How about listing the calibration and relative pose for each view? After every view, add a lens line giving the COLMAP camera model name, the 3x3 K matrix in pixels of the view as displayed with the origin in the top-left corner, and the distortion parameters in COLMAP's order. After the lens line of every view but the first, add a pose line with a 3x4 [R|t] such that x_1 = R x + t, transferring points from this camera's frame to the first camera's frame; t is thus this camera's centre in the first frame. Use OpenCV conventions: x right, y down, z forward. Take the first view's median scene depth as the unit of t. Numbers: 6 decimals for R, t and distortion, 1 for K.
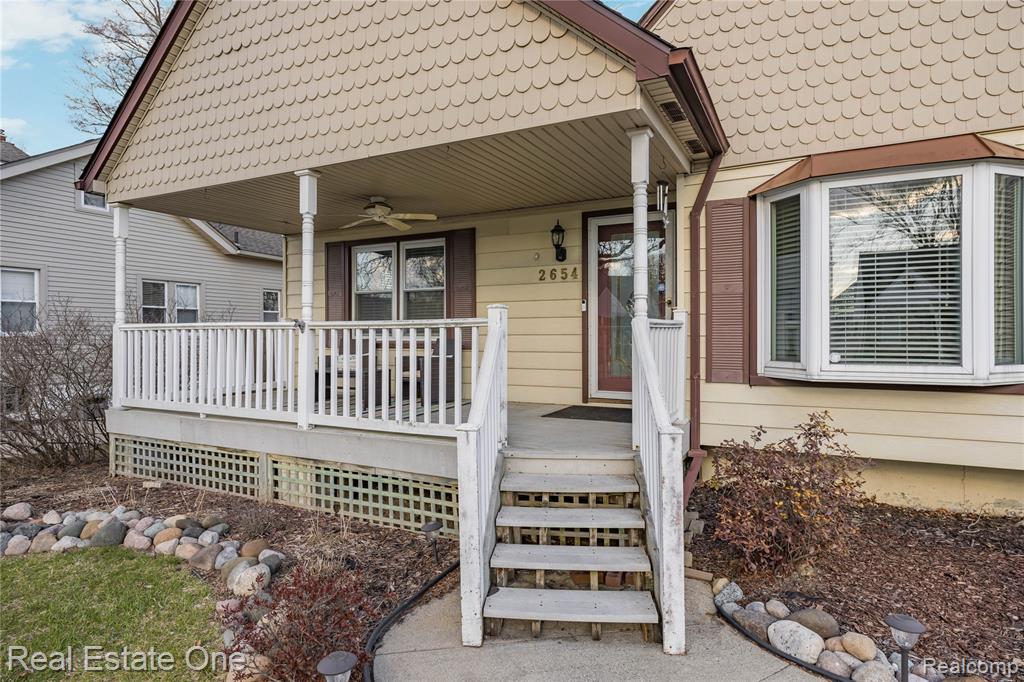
lens RADIAL K [[562.3, 0, 506.2], [0, 562.3, 329.1], [0, 0, 1]] dist [-0.001689, -0.000656]
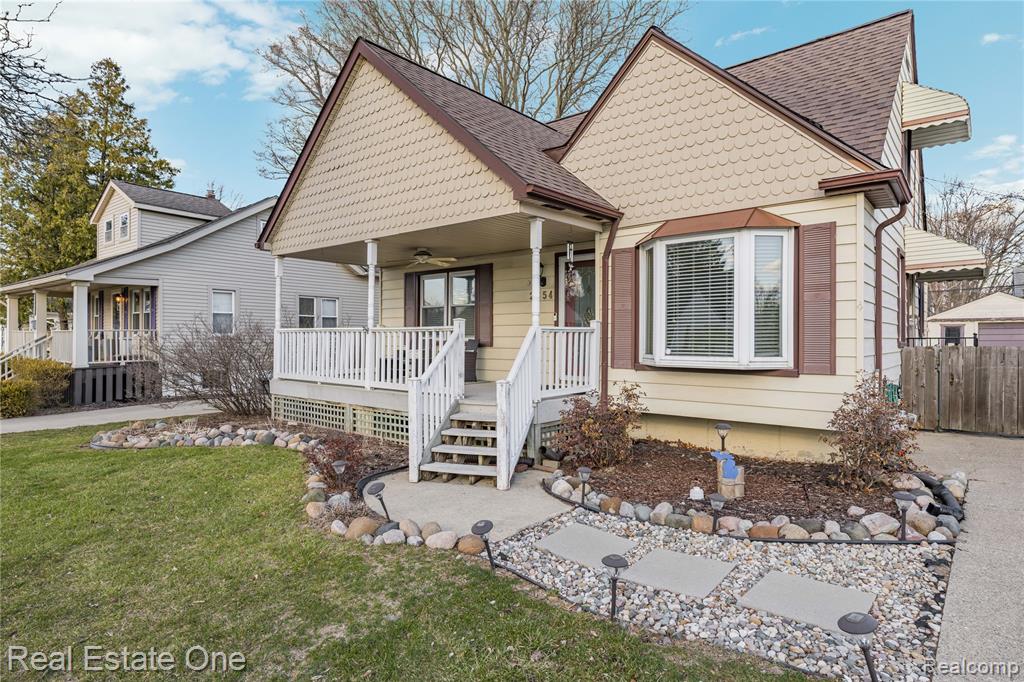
lens RADIAL K [[562.3, 0, 506.2], [0, 562.3, 329.1], [0, 0, 1]] dist [-0.001689, -0.000656]
pose [[0.971224, 0.003990, -0.238136, 0.440173], [-0.006187, 0.999945, -0.008481, 0.003539], [0.238089, 0.009710, 0.971195, -0.547544]]
